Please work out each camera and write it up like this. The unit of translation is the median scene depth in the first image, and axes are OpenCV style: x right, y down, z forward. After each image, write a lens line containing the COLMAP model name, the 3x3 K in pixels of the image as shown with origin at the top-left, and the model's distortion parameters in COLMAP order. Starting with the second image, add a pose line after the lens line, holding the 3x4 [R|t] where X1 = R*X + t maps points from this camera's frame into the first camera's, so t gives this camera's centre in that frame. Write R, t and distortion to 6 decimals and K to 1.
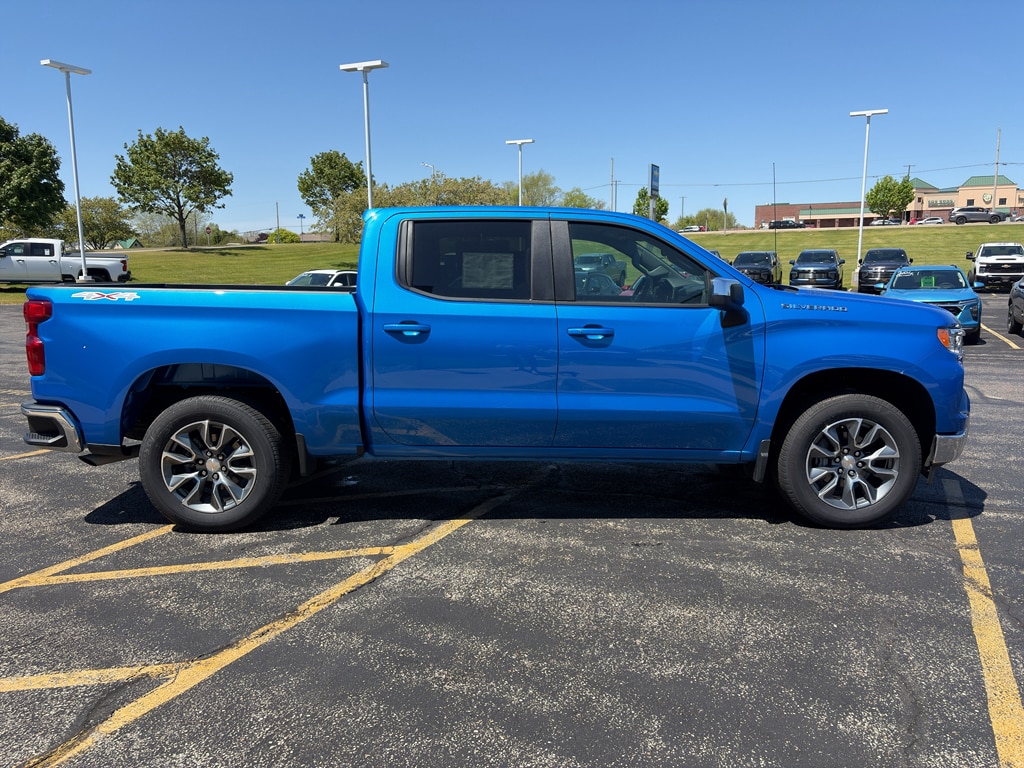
lens RADIAL K [[773.0, 0, 515.2], [0, 773.0, 376.7], [0, 0, 1]] dist [0.045776, -0.043850]
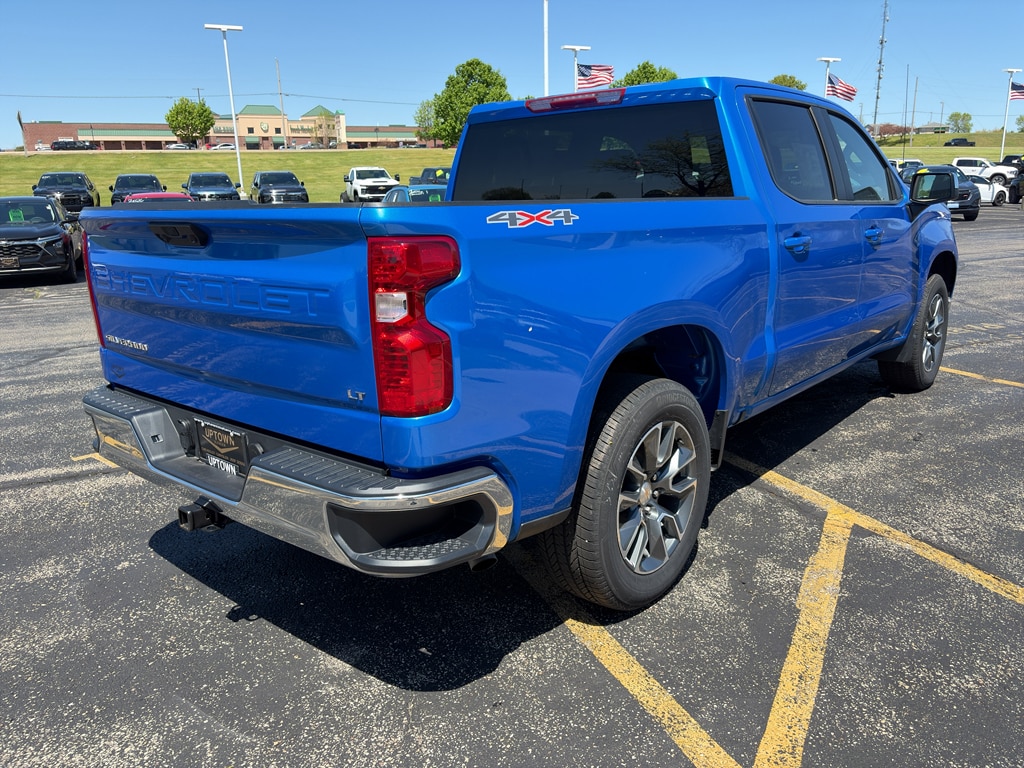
lens RADIAL K [[777.3, 0, 512.0], [0, 777.3, 384.0], [0, 0, 1]] dist [0.036508, -0.034425]
pose [[0.650153, -0.196642, 0.733916, -0.134482], [0.124044, 0.980440, 0.152809, -0.011558], [-0.749609, -0.008312, 0.661829, 0.102802]]
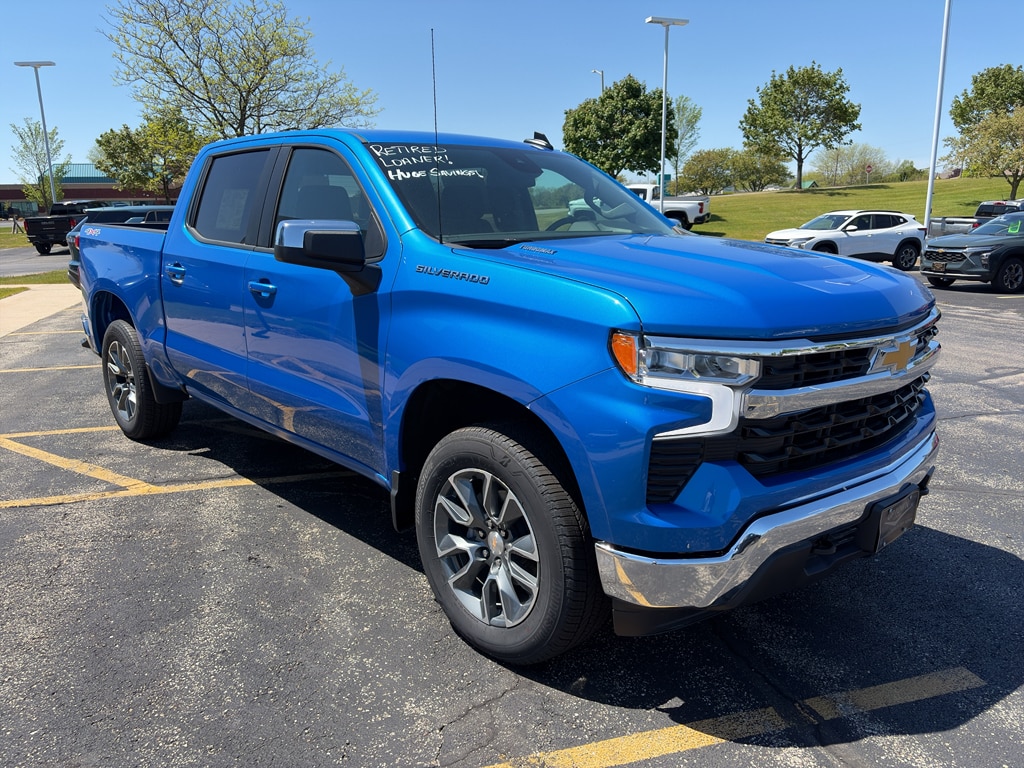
lens RADIAL K [[777.3, 0, 512.0], [0, 777.3, 384.0], [0, 0, 1]] dist [0.036508, -0.034425]
pose [[0.680515, 0.158141, -0.715465, 0.126582], [-0.100241, 0.987345, 0.122891, -0.012167], [0.725845, -0.011910, 0.687755, 0.092697]]
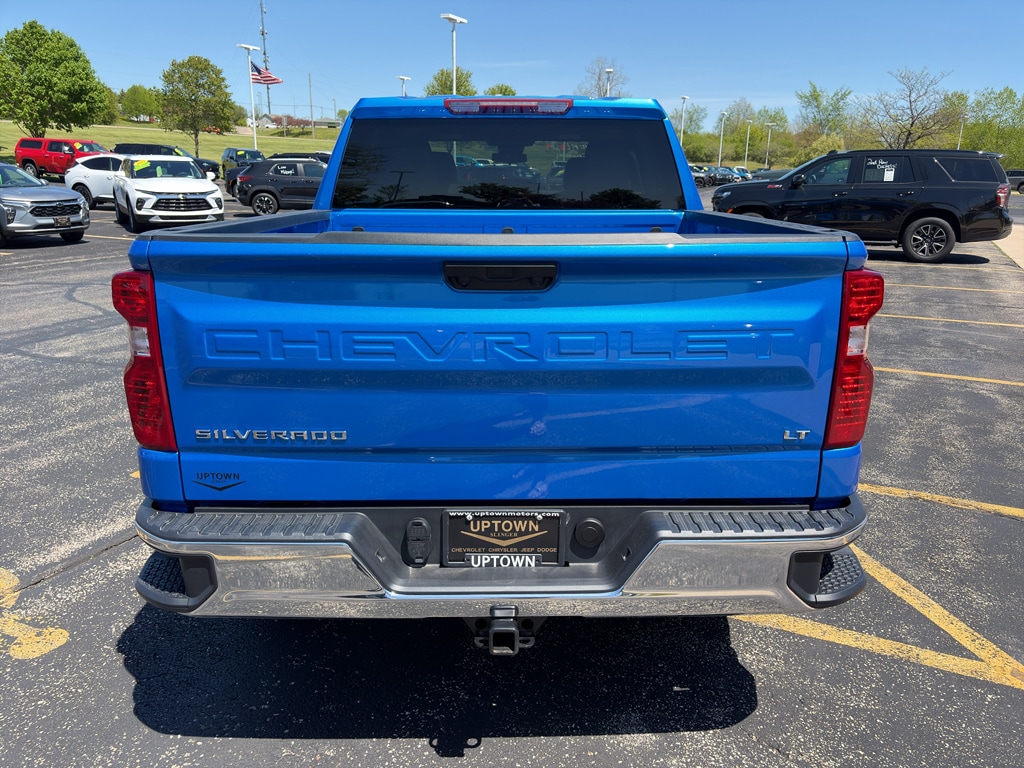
lens RADIAL K [[785.9, 0, 531.8], [0, 785.9, 380.8], [0, 0, 1]] dist [0.028244, -0.011726]
pose [[-0.011902, -0.255989, 0.966606, -0.155905], [0.129008, 0.958203, 0.255352, -0.025624], [-0.991572, 0.127739, 0.021620, 0.175794]]
